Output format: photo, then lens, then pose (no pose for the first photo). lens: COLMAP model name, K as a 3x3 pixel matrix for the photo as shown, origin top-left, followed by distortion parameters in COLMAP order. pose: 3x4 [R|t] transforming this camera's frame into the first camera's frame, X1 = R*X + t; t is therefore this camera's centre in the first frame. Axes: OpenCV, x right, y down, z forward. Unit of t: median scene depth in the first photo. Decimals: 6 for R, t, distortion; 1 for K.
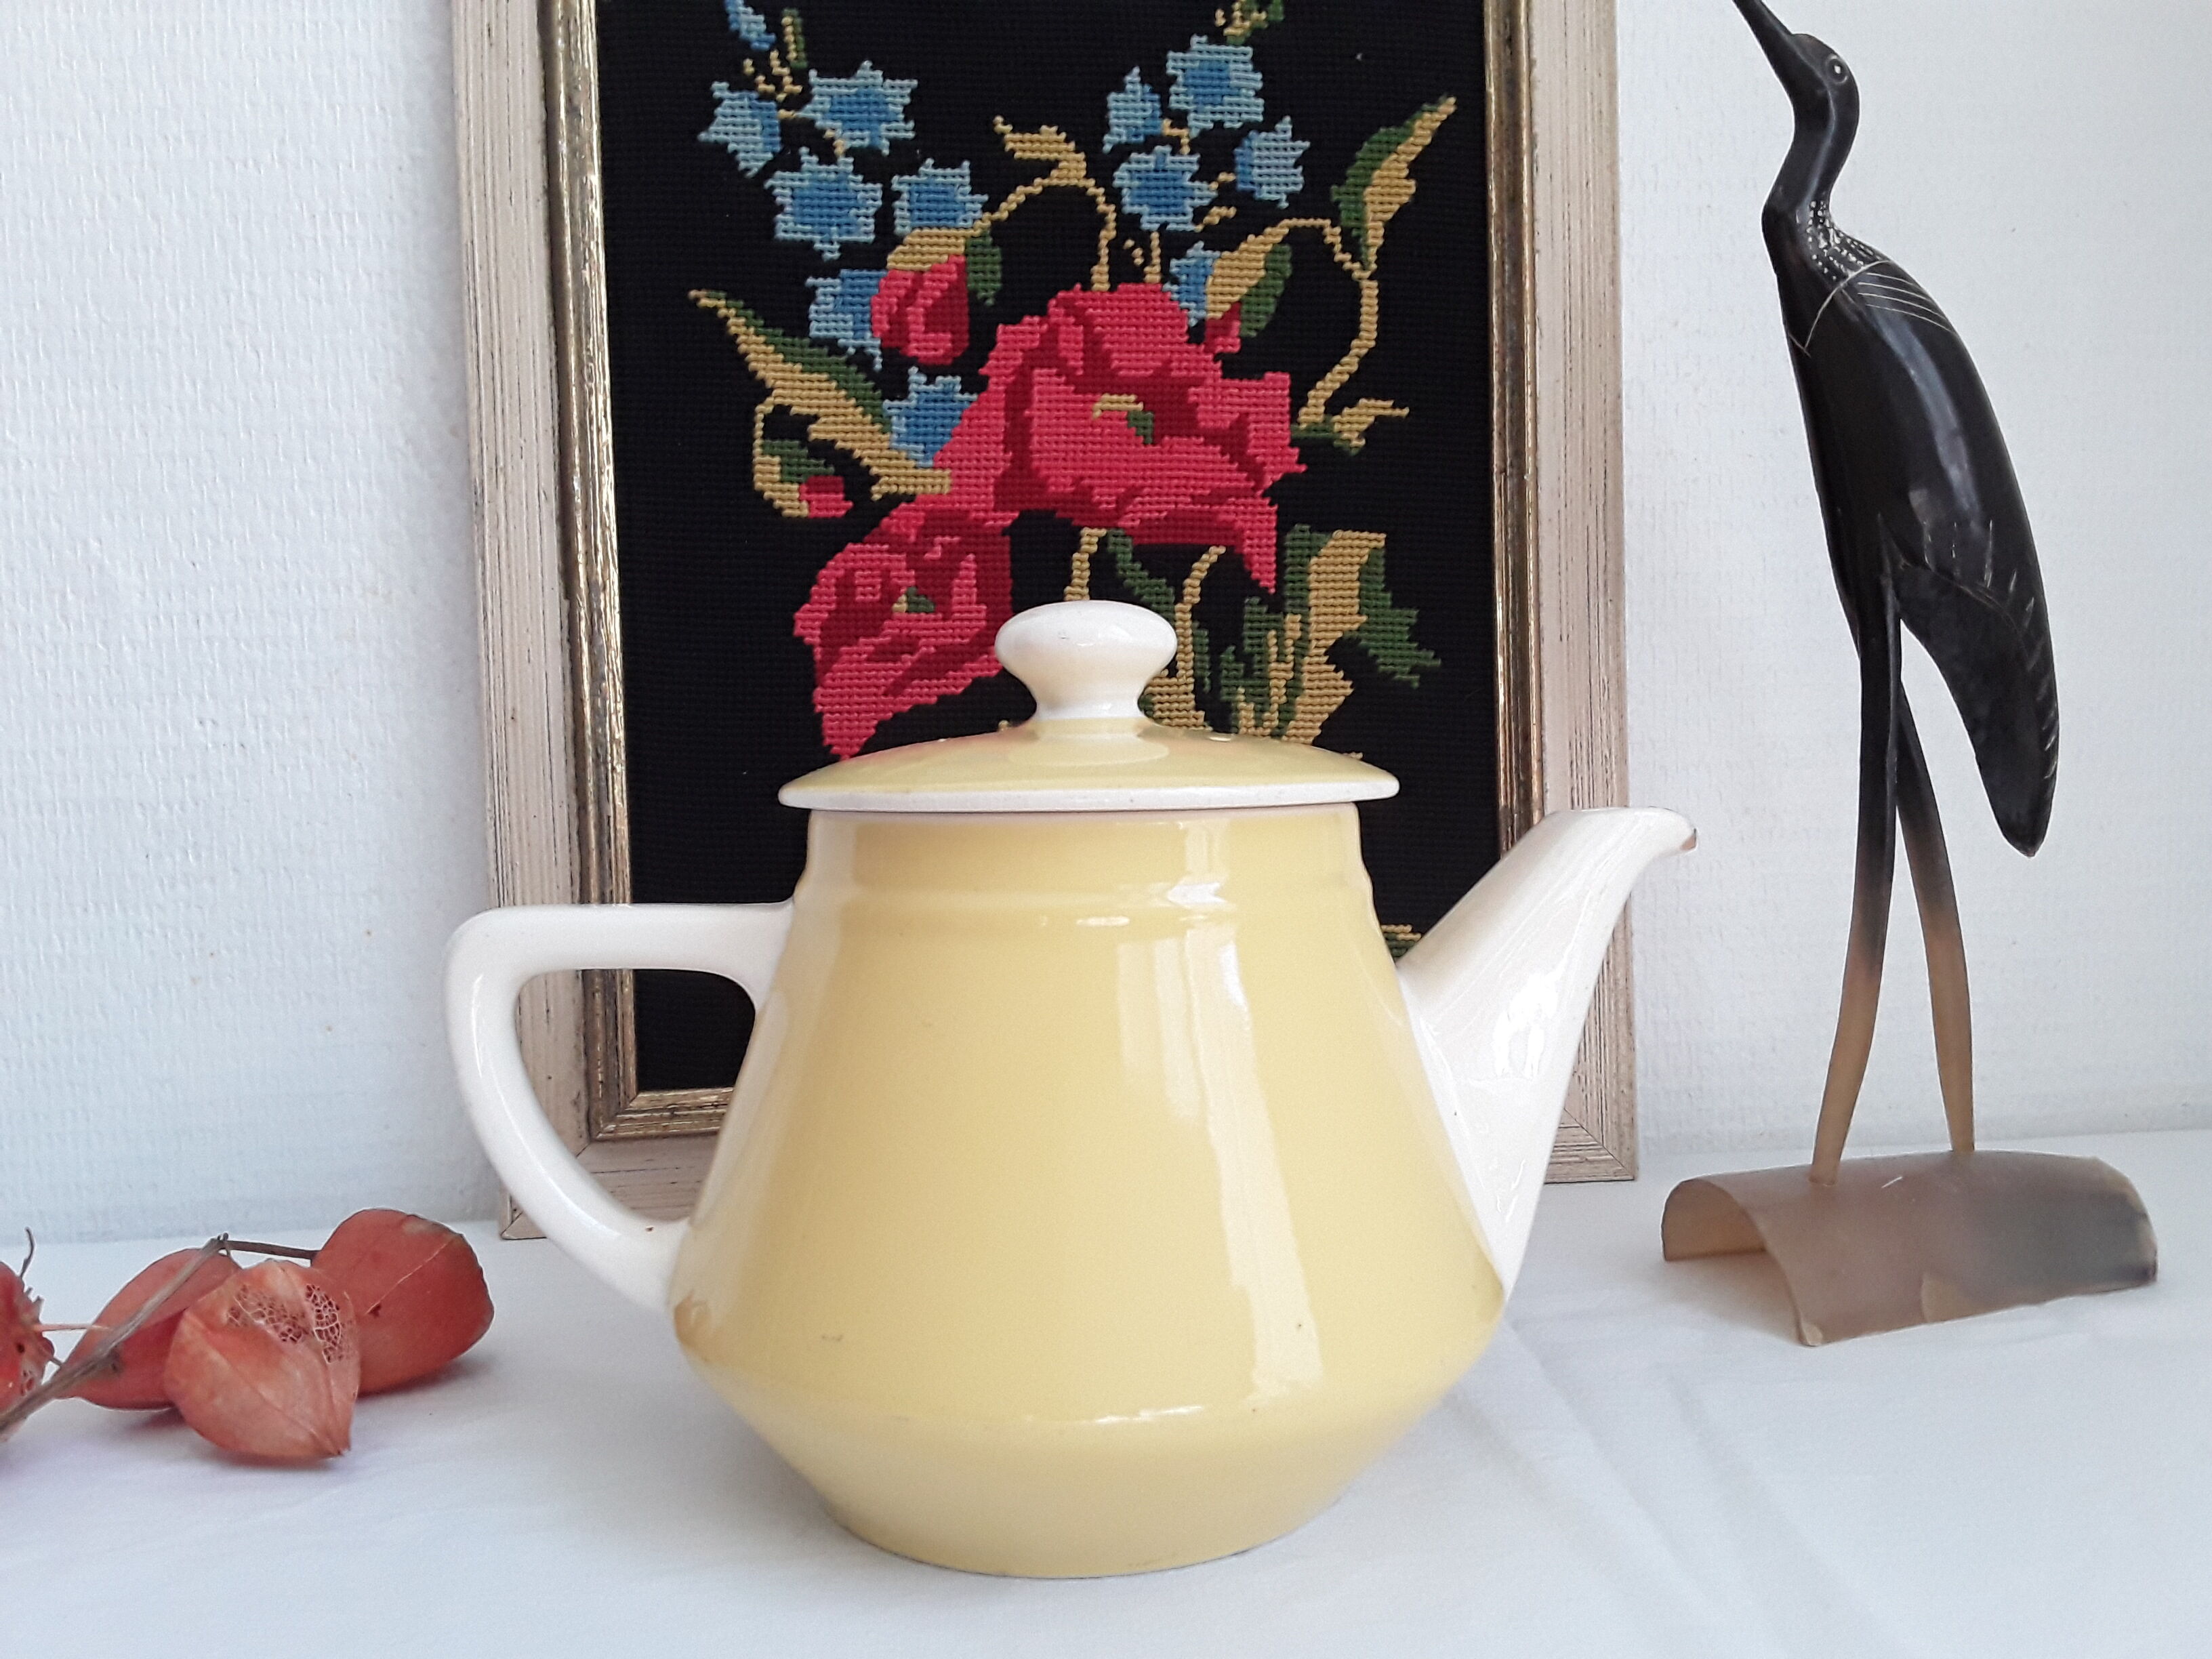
lens RADIAL K [[1788.0, 0, 1106.0], [0, 1788.0, 829.5], [0, 0, 1]] dist [0.126090, -0.229572]
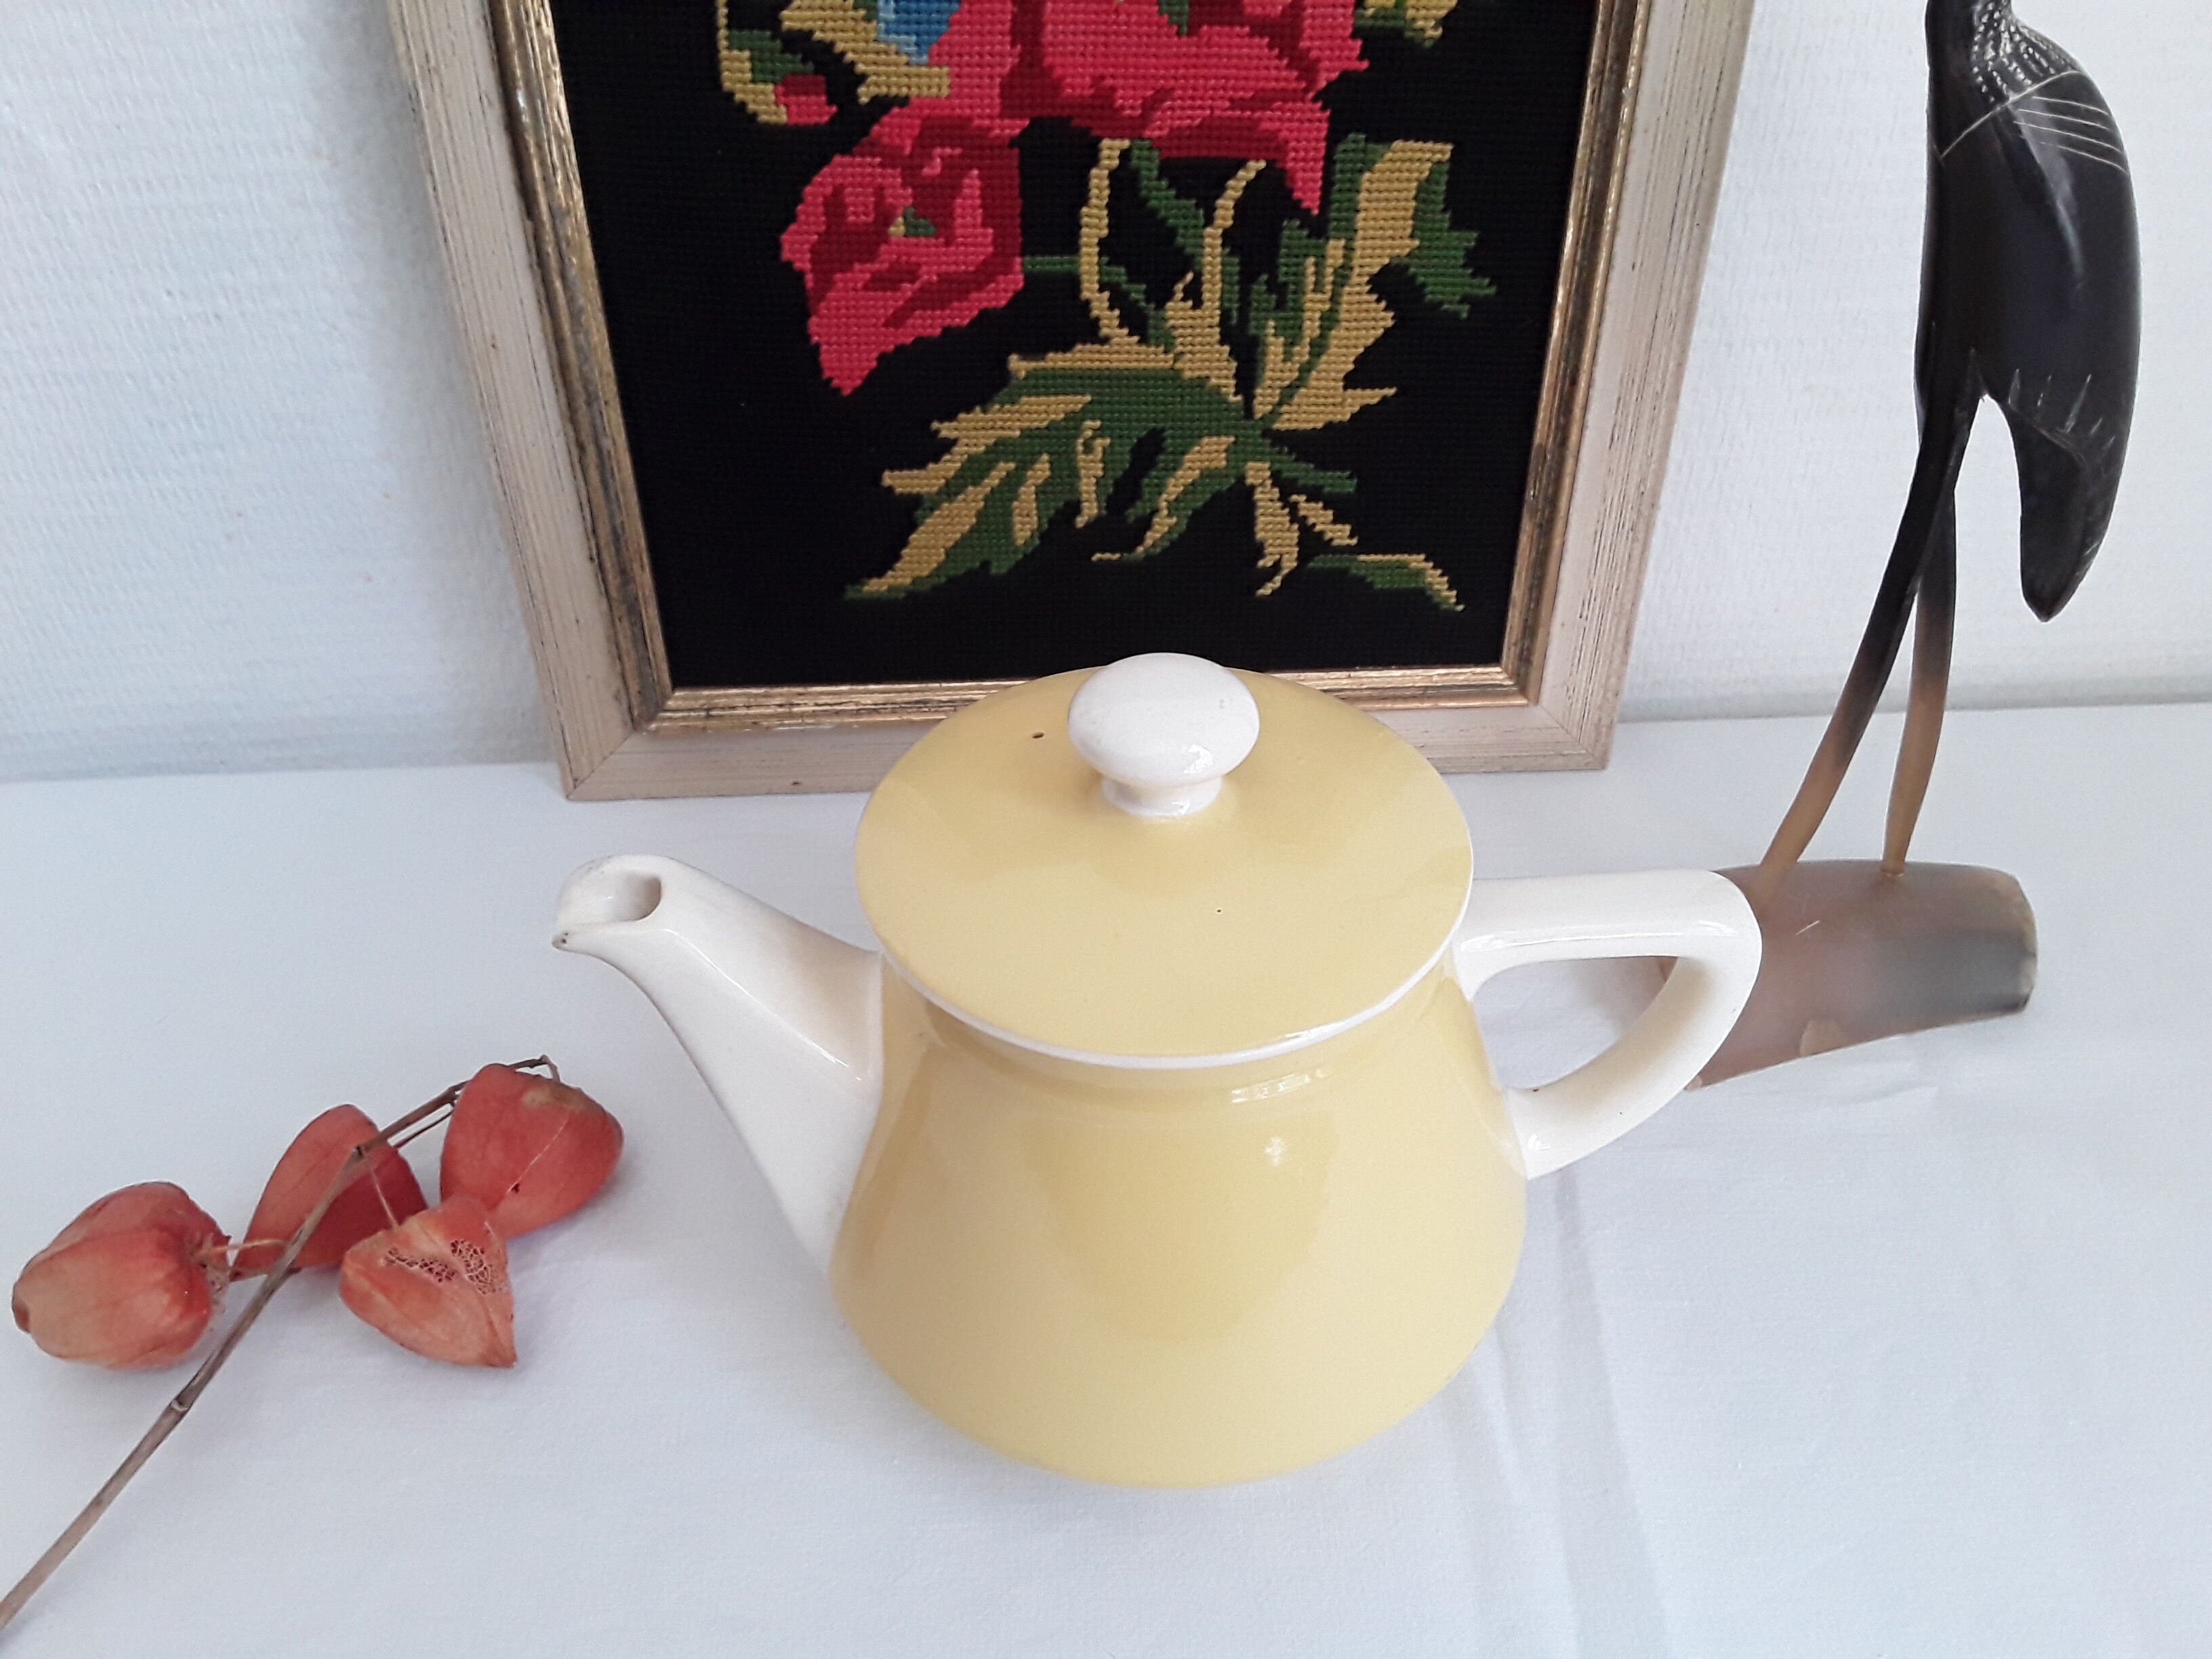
lens RADIAL K [[1788.0, 0, 1106.0], [0, 1788.0, 829.5], [0, 0, 1]] dist [0.126090, -0.229572]
pose [[0.998877, 0.042607, -0.020720, 0.021133], [-0.023323, 0.822873, 0.567747, -0.390879], [0.041240, -0.566626, 0.822943, 0.088206]]
